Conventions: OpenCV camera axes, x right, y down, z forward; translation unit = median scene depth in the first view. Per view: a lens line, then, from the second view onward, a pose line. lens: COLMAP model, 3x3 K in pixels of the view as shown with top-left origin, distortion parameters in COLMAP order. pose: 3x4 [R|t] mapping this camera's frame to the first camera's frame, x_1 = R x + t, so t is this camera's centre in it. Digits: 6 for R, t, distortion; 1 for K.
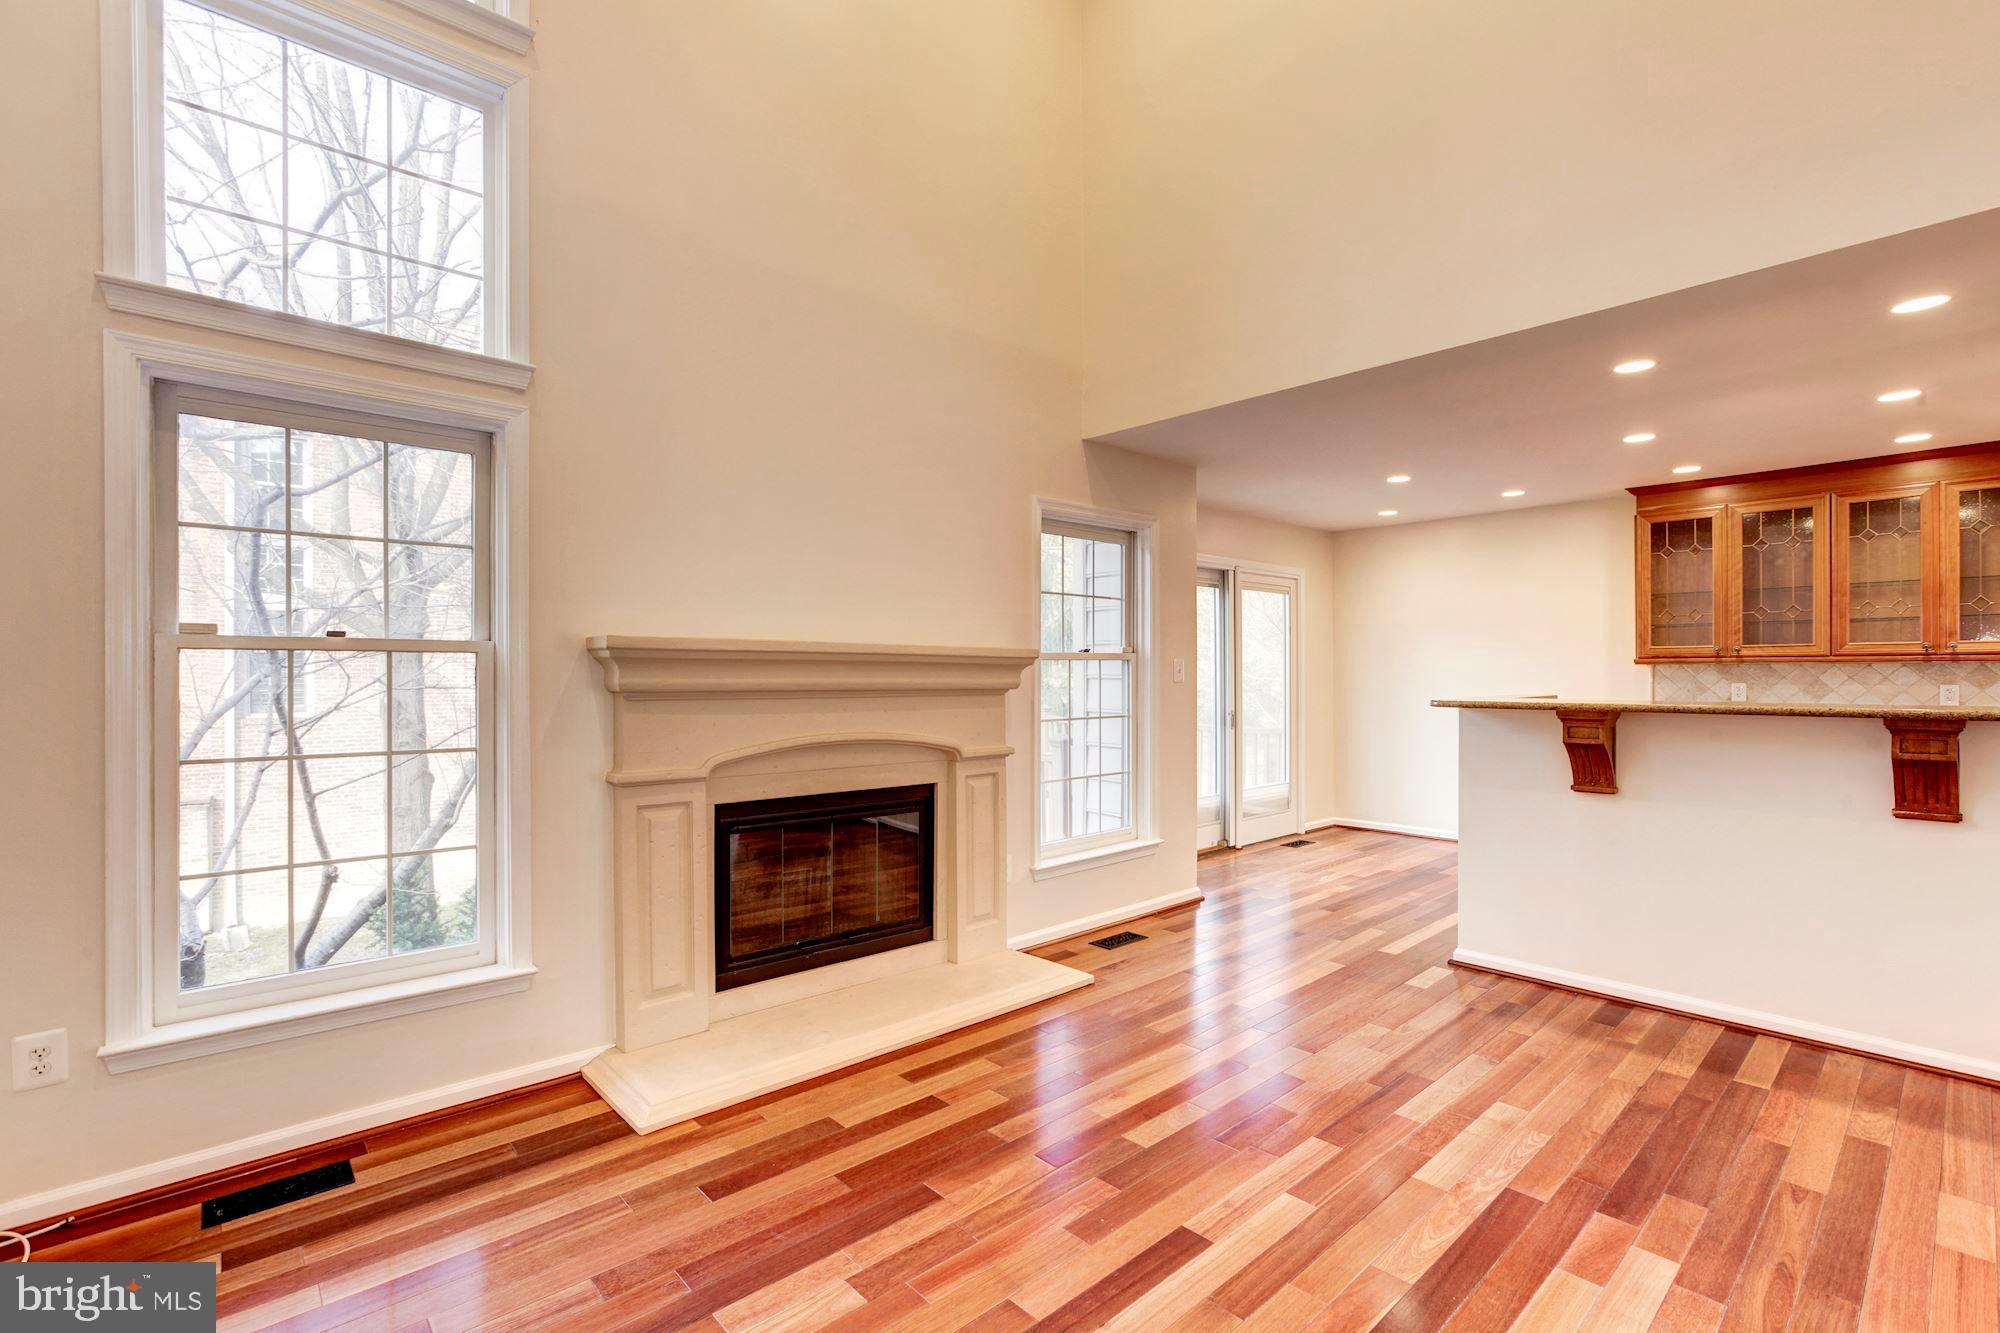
lens RADIAL K [[949.9, 0, 994.8], [0, 949.9, 678.8], [0, 0, 1]] dist [-0.001824, 0.008015]
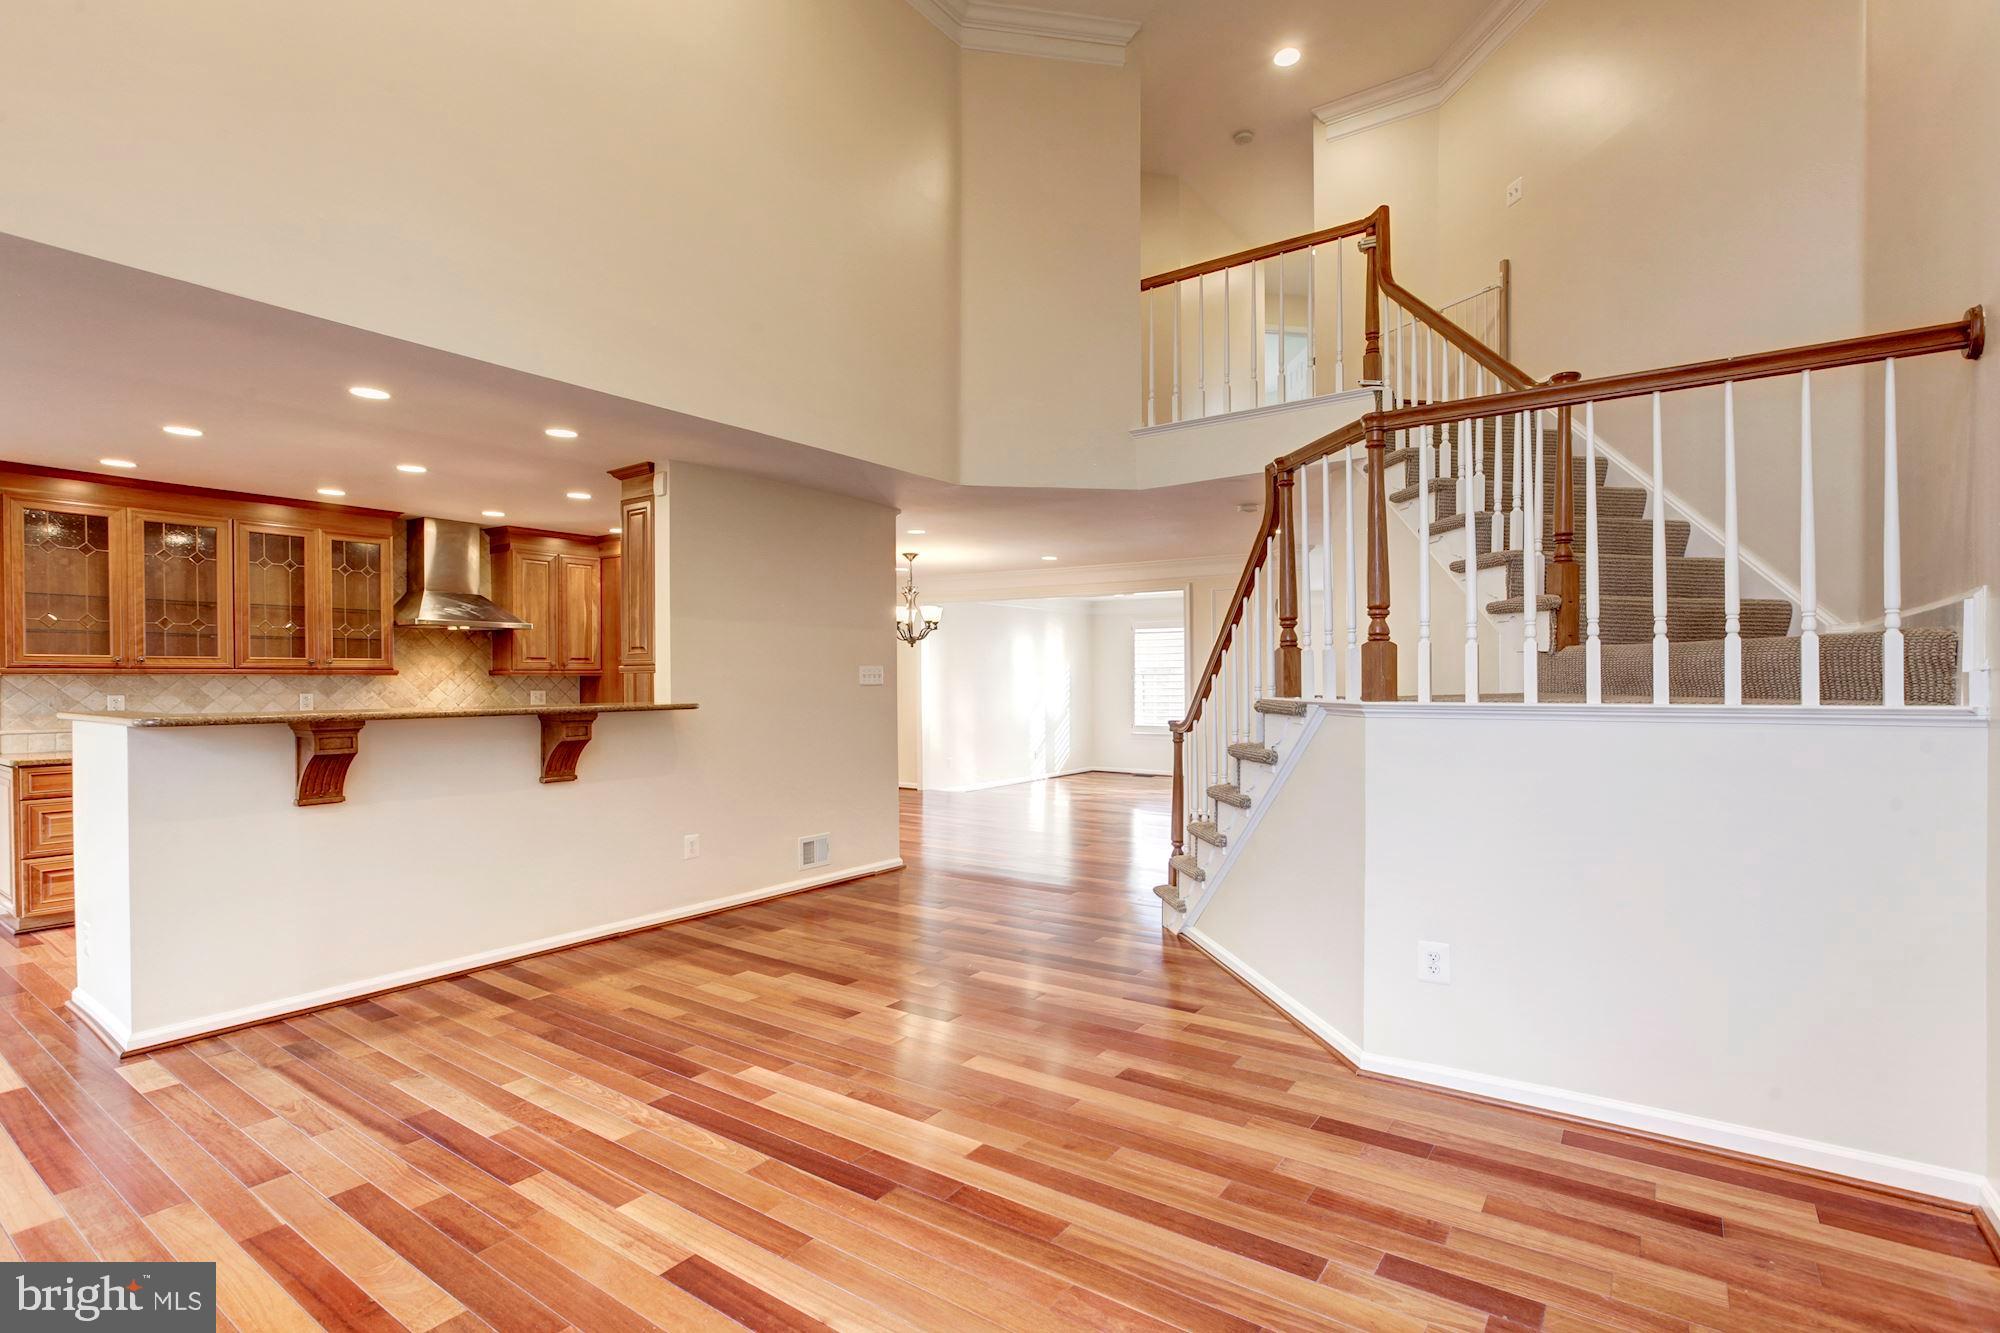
lens RADIAL K [[949.9, 0, 952.2], [0, 949.9, 680.3], [0, 0, 1]] dist [-0.001824, 0.008015]
pose [[-0.190963, 0.002963, 0.981593, -0.538962], [0.009764, 0.999952, -0.001118, -0.001724], [-0.981549, 0.009371, -0.190983, 0.621551]]
